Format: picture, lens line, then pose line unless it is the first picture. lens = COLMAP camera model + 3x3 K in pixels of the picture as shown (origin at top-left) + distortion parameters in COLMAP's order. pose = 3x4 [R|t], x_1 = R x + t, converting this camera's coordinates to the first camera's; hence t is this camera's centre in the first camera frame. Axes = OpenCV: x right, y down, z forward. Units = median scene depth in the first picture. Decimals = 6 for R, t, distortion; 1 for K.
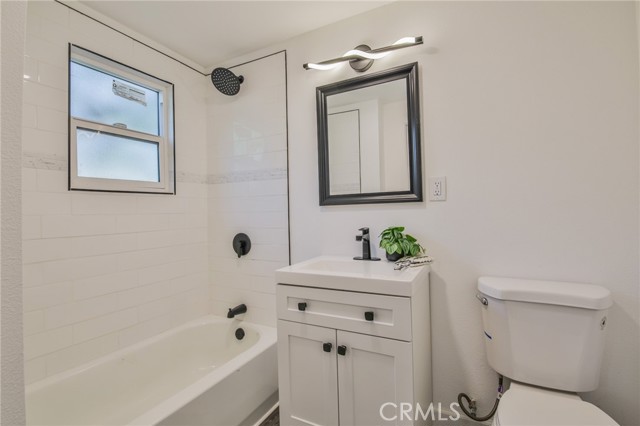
lens RADIAL K [[292.2, 0, 320.6], [0, 292.2, 212.4], [0, 0, 1]] dist [-0.008602, -0.005690]
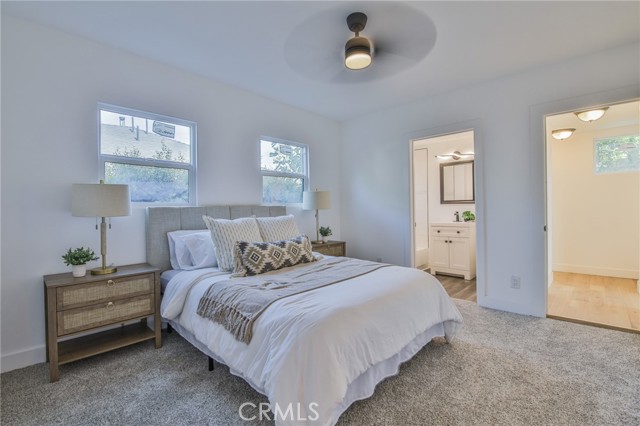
lens RADIAL K [[292.2, 0, 320.5], [0, 292.2, 210.0], [0, 0, 1]] dist [-0.008602, -0.005690]
pose [[0.958947, 0.013912, -0.283244, -0.392217], [-0.013783, 0.999902, 0.002448, 0.051440], [0.283251, 0.001556, 0.959045, -2.571641]]
